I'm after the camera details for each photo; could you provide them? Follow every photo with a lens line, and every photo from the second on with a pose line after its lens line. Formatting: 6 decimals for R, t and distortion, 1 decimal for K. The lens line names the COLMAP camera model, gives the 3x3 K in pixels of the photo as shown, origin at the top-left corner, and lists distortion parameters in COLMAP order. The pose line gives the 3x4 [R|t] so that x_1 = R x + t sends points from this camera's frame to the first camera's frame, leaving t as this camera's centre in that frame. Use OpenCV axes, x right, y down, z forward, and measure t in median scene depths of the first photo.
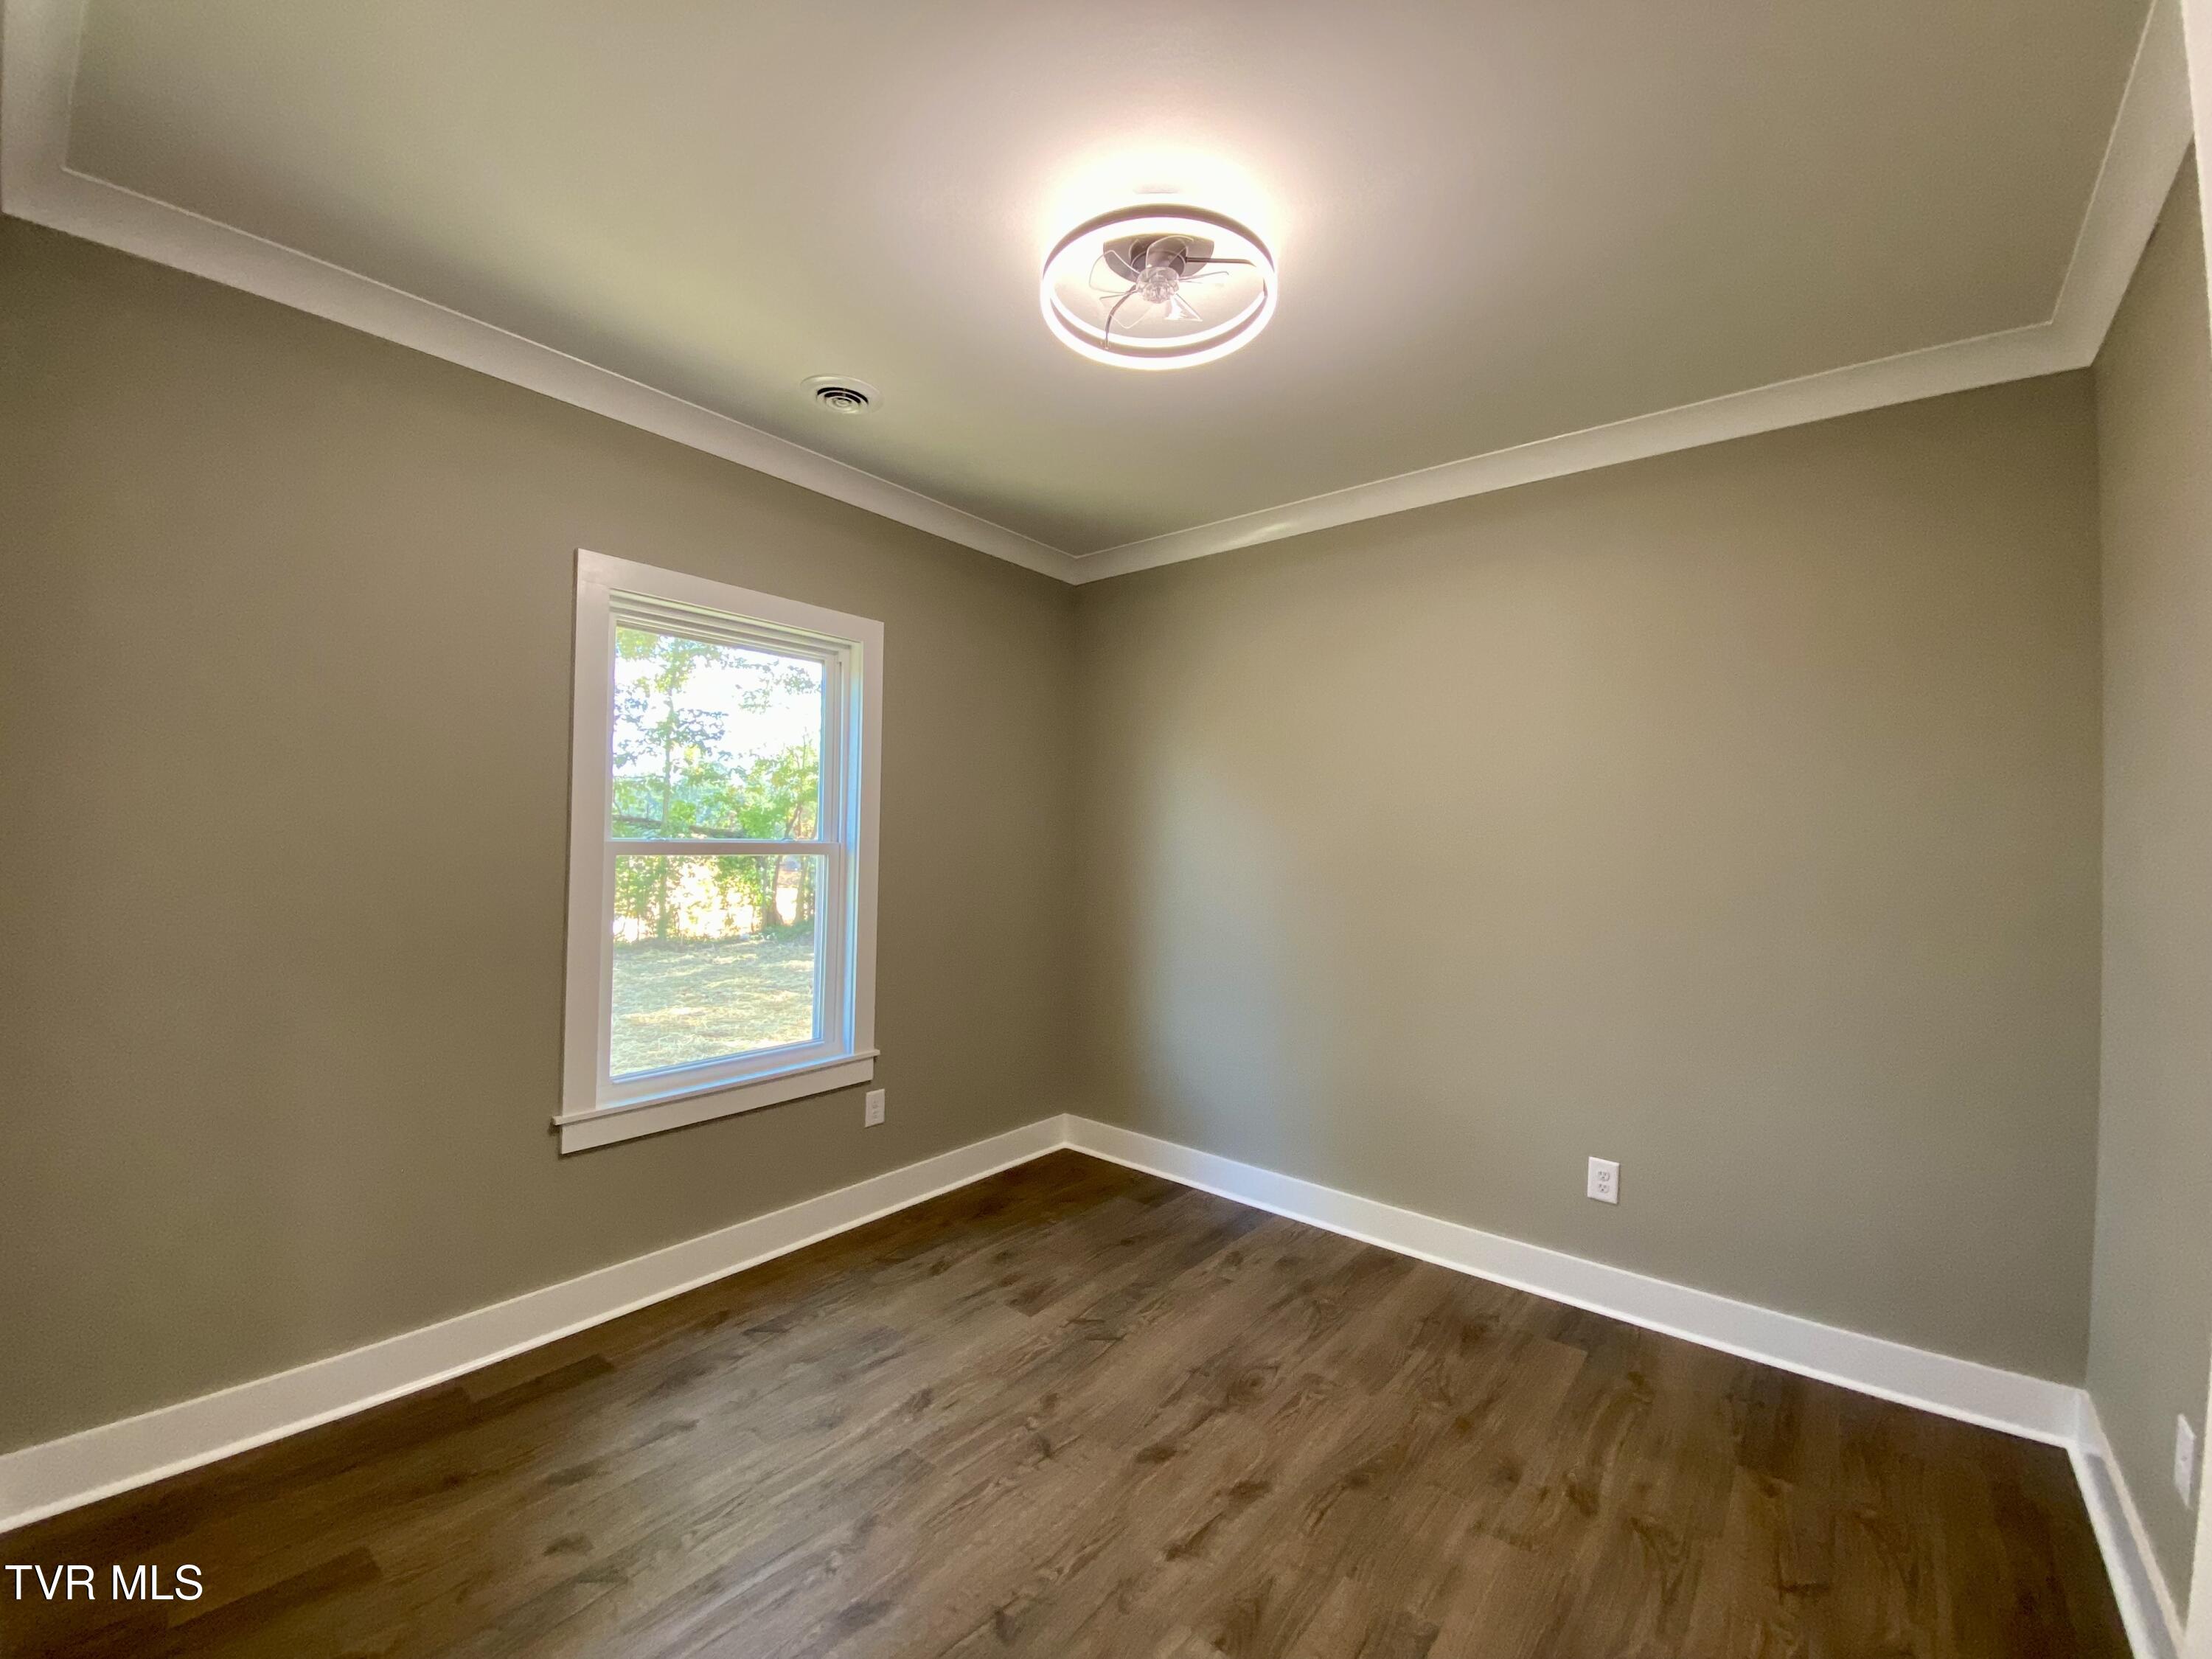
lens RADIAL K [[907.9, 0, 1103.6], [0, 907.9, 827.7], [0, 0, 1]] dist [0.025099, -0.018797]
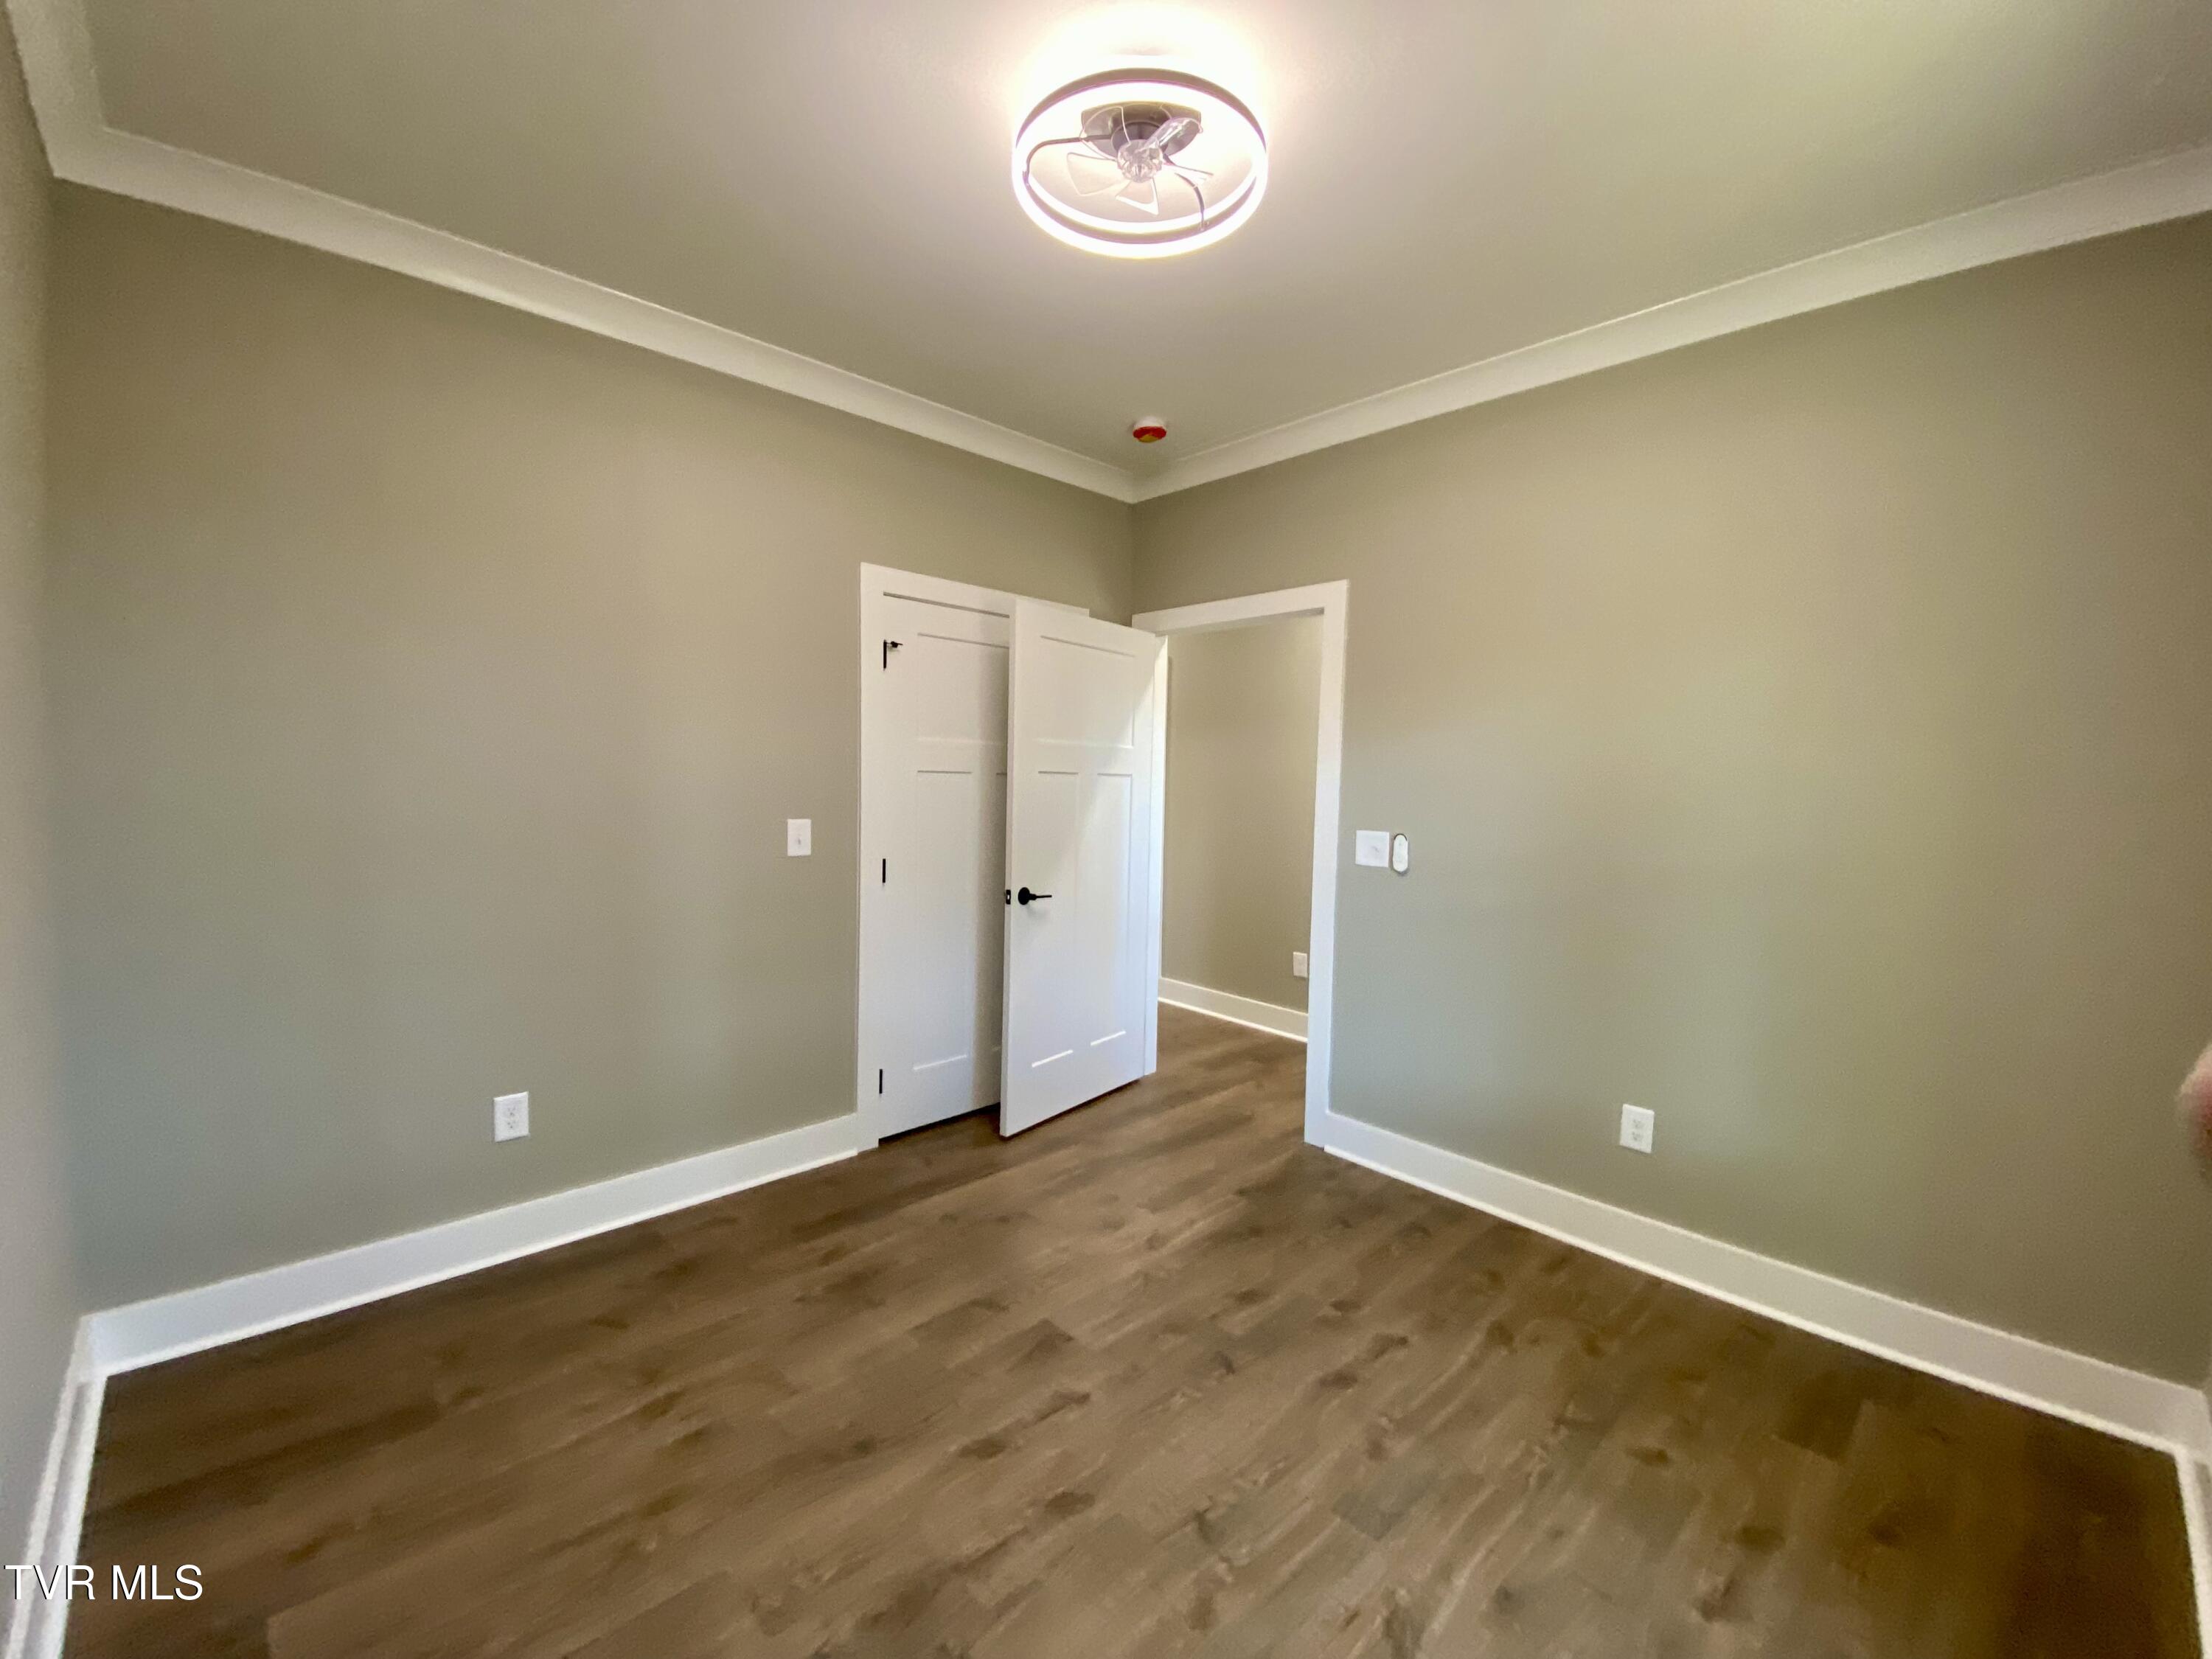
lens RADIAL K [[907.9, 0, 1103.6], [0, 907.9, 827.7], [0, 0, 1]] dist [0.025099, -0.018797]
pose [[-0.991262, -0.049878, 0.122111, -0.045278], [-0.044911, 0.998061, 0.043098, 0.036862], [-0.124024, 0.037237, -0.991580, 1.849686]]
